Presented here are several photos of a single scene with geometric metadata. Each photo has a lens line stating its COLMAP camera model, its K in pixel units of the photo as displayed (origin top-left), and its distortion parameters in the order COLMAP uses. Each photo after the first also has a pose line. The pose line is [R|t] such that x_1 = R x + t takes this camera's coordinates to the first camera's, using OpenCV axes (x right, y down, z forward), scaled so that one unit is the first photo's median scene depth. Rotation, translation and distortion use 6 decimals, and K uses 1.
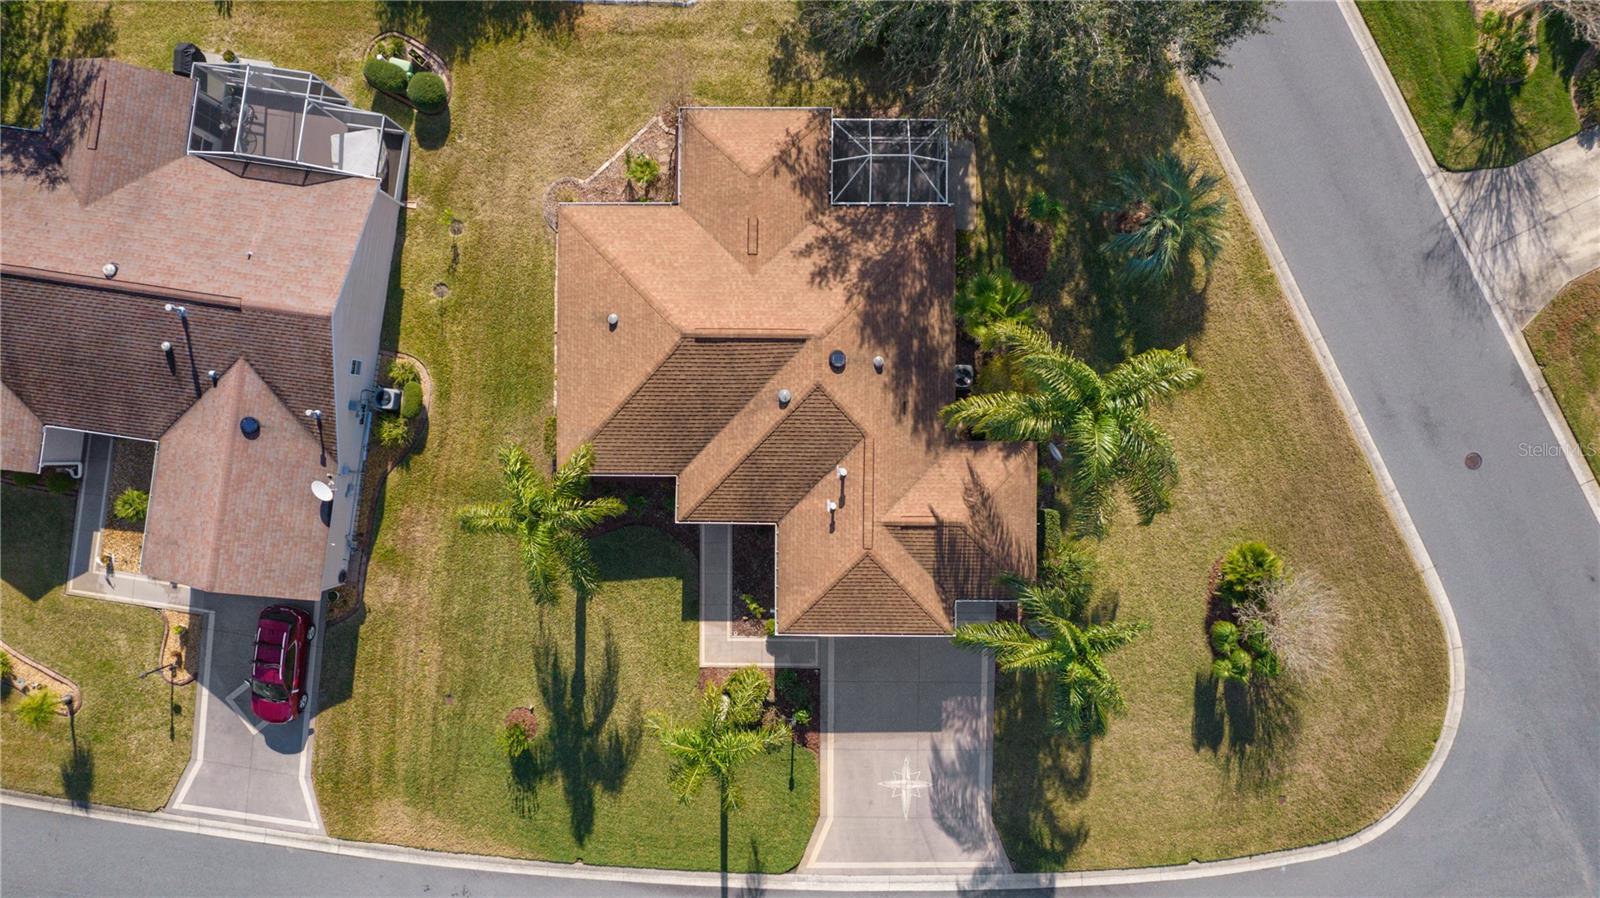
lens RADIAL K [[1032.9, 0, 799.7], [0, 1032.9, 431.3], [0, 0, 1]] dist [-0.075934, 0.064978]
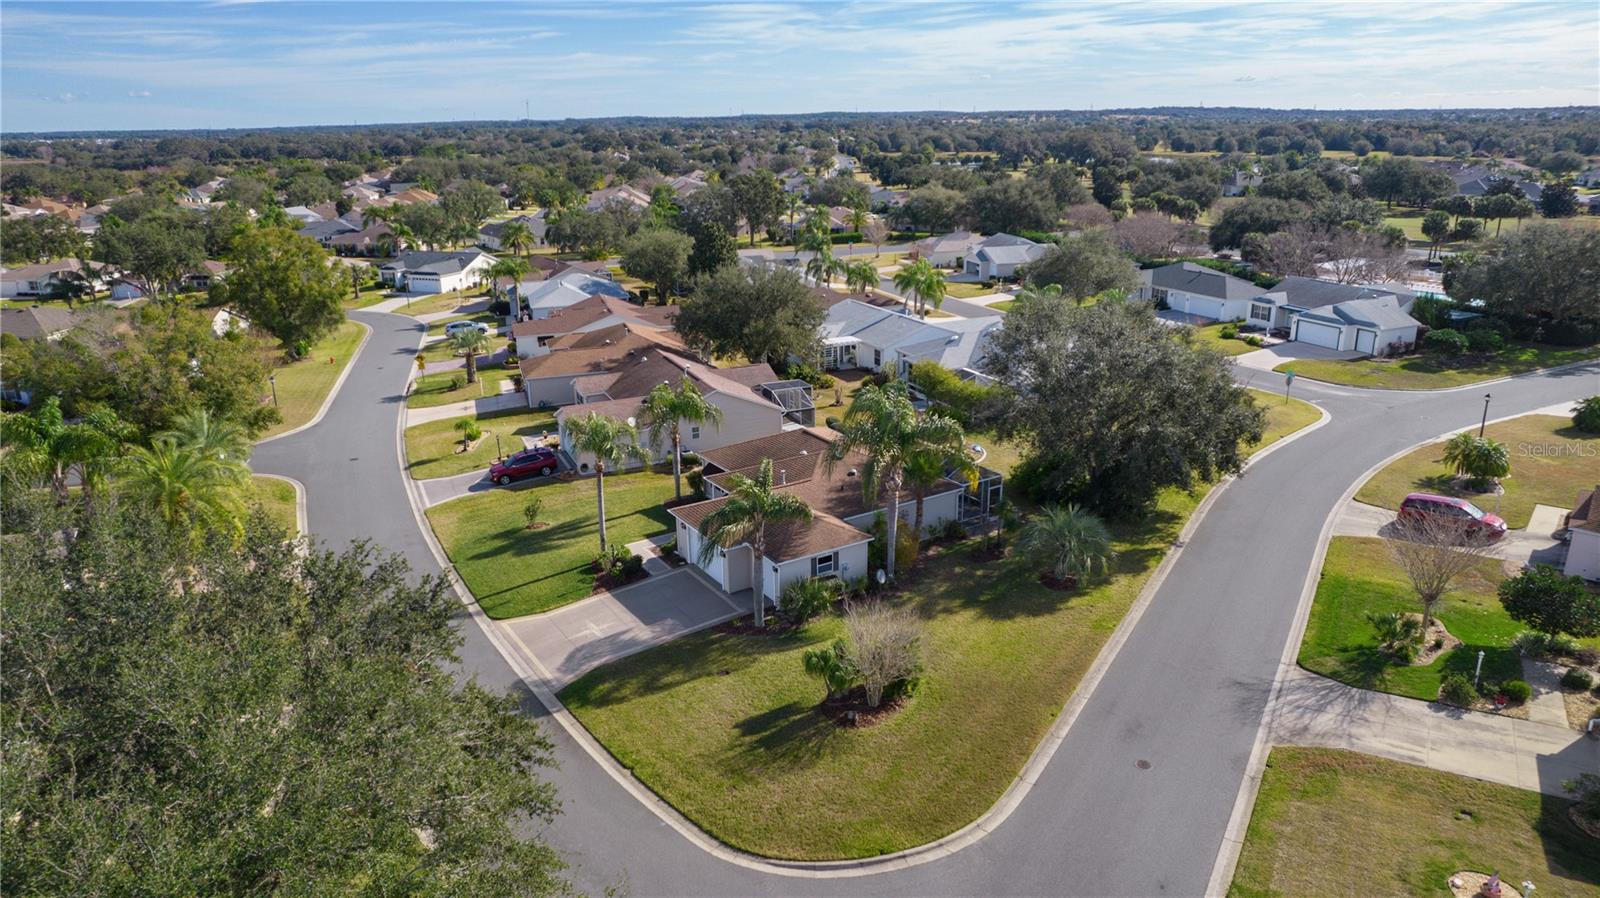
lens RADIAL K [[1032.9, 0, 799.7], [0, 1032.9, 431.3], [0, 0, 1]] dist [-0.075934, 0.064978]
pose [[0.539497, 0.251112, -0.803670, 1.184673], [-0.841846, 0.178349, -0.509398, 0.733336], [0.015417, 0.951386, 0.307616, 0.405339]]
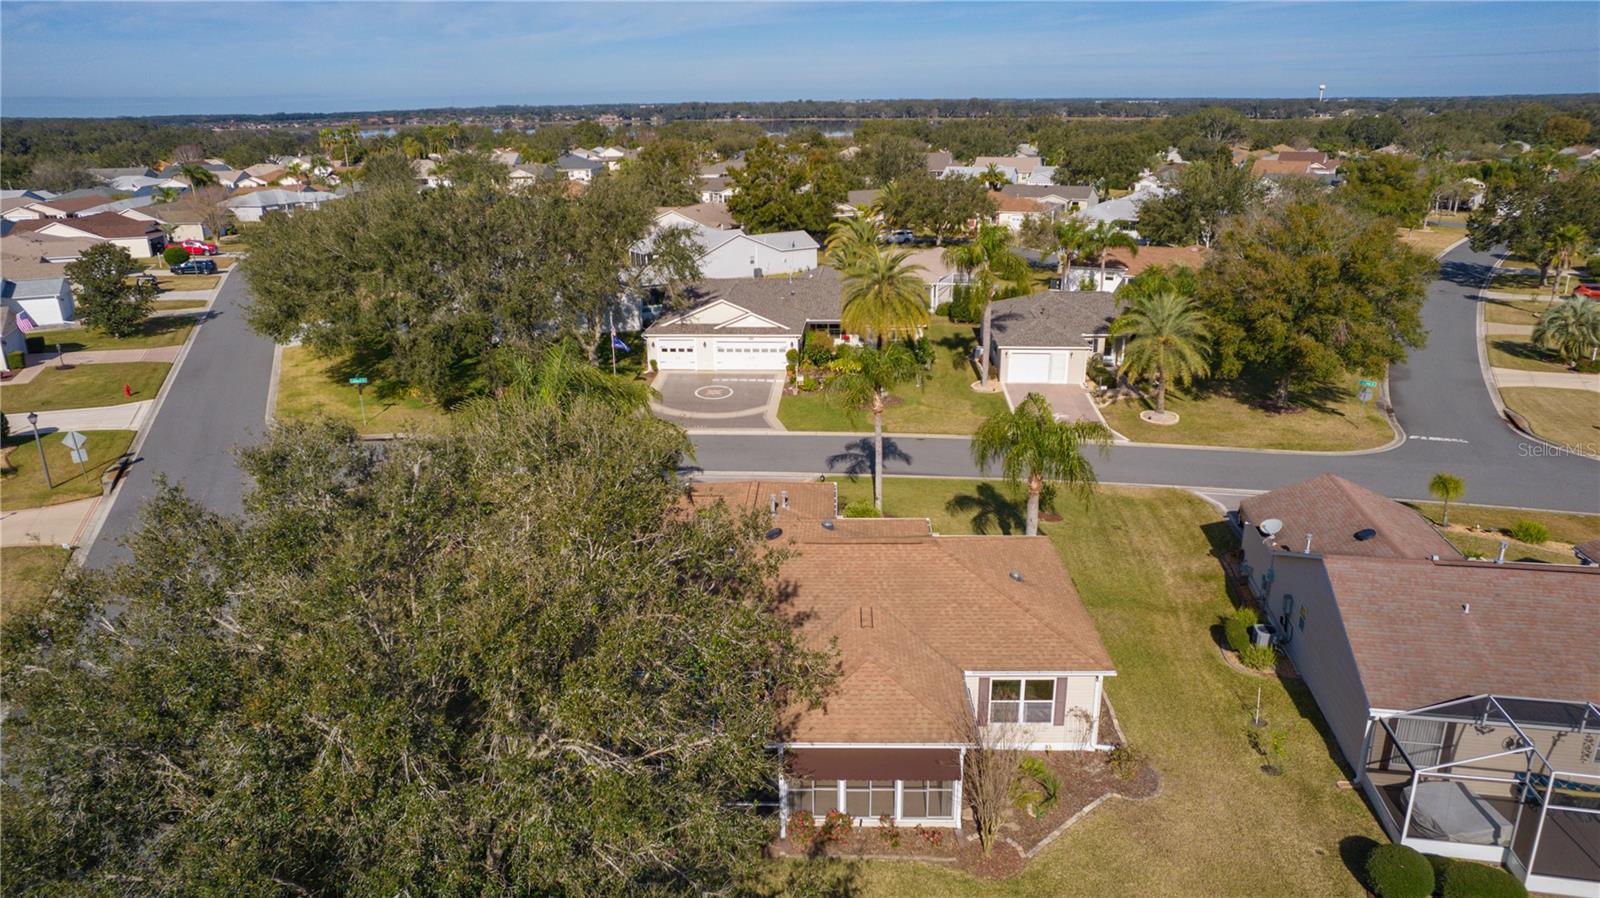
lens RADIAL K [[1032.9, 0, 799.7], [0, 1032.9, 431.3], [0, 0, 1]] dist [-0.075934, 0.064978]
pose [[-0.999286, 0.017255, 0.033606, -0.021449], [0.027042, -0.294457, 0.955282, -0.875409], [0.026379, 0.955509, 0.293780, 0.554234]]
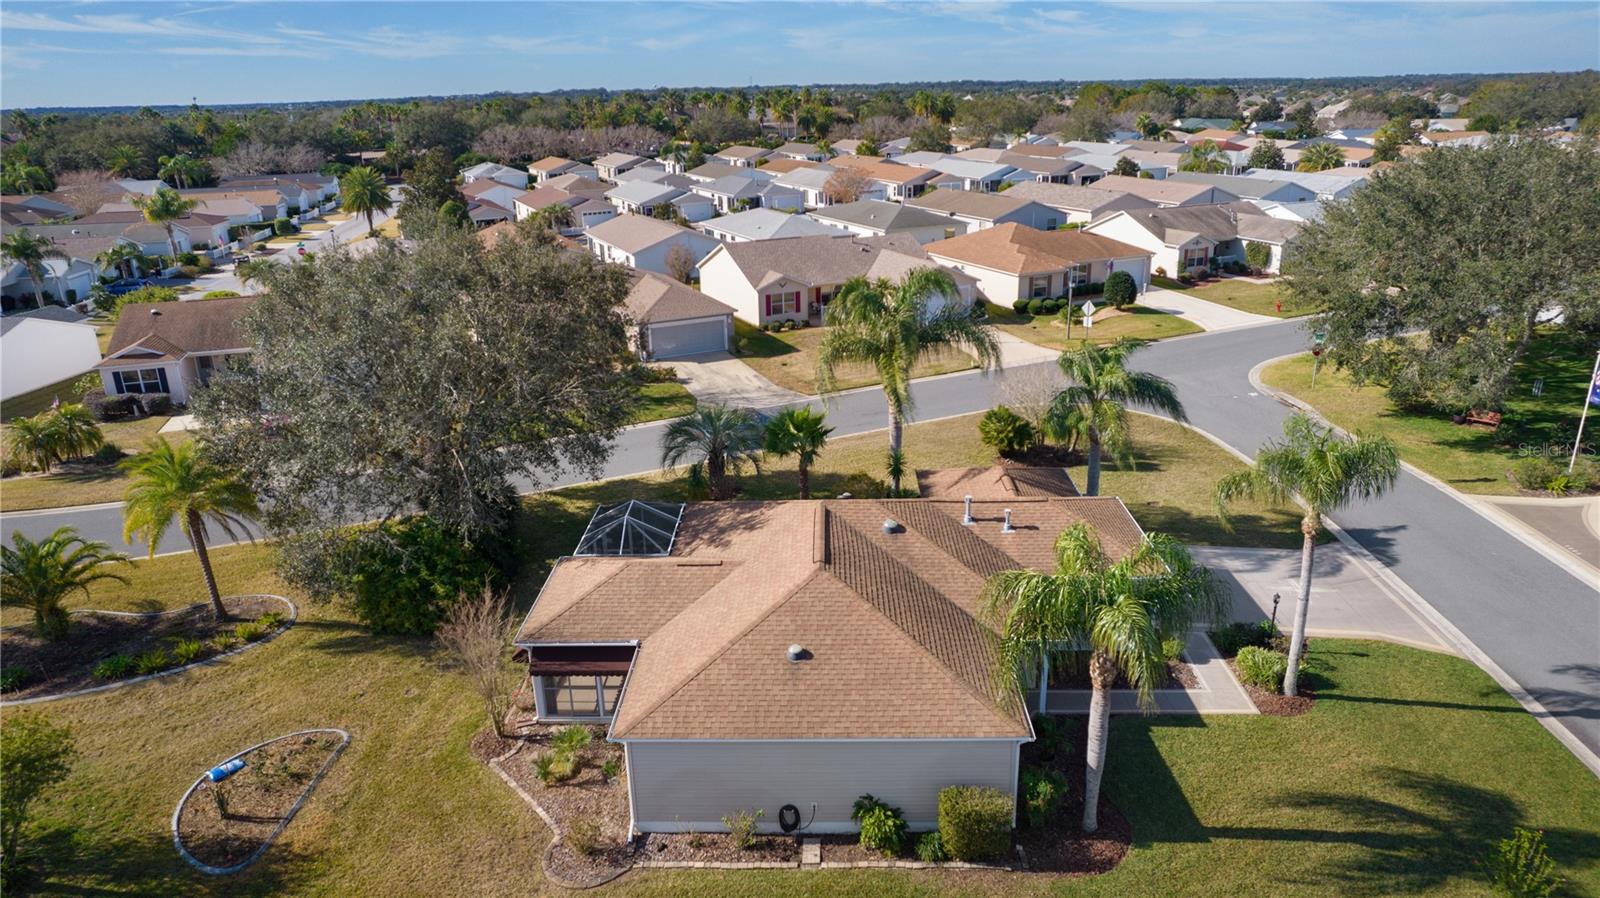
lens RADIAL K [[1032.9, 0, 799.7], [0, 1032.9, 431.3], [0, 0, 1]] dist [-0.075934, 0.064978]
pose [[0.012700, -0.309787, 0.950721, -0.740255], [0.999876, -0.004886, -0.014949, -0.088856], [0.009276, 0.950793, 0.309687, 0.587521]]
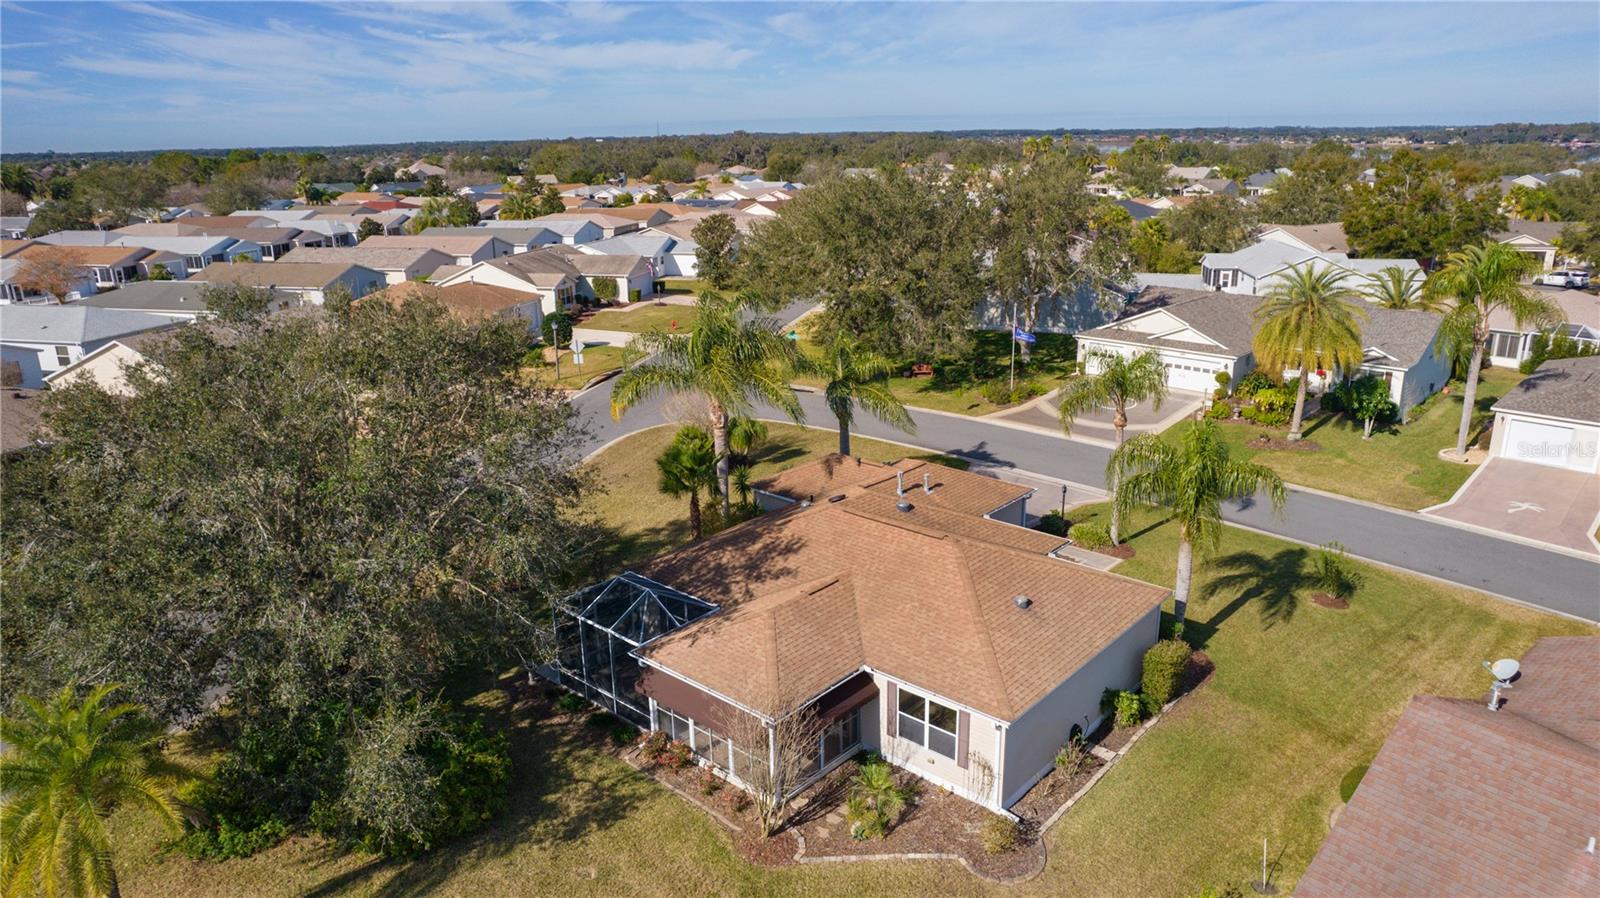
lens RADIAL K [[1032.9, 0, 799.7], [0, 1032.9, 431.3], [0, 0, 1]] dist [-0.075934, 0.064978]
pose [[-0.749666, -0.160282, 0.642114, -0.498814], [0.661571, -0.207947, 0.720474, -0.704924], [0.018047, 0.964918, 0.261929, 0.609459]]
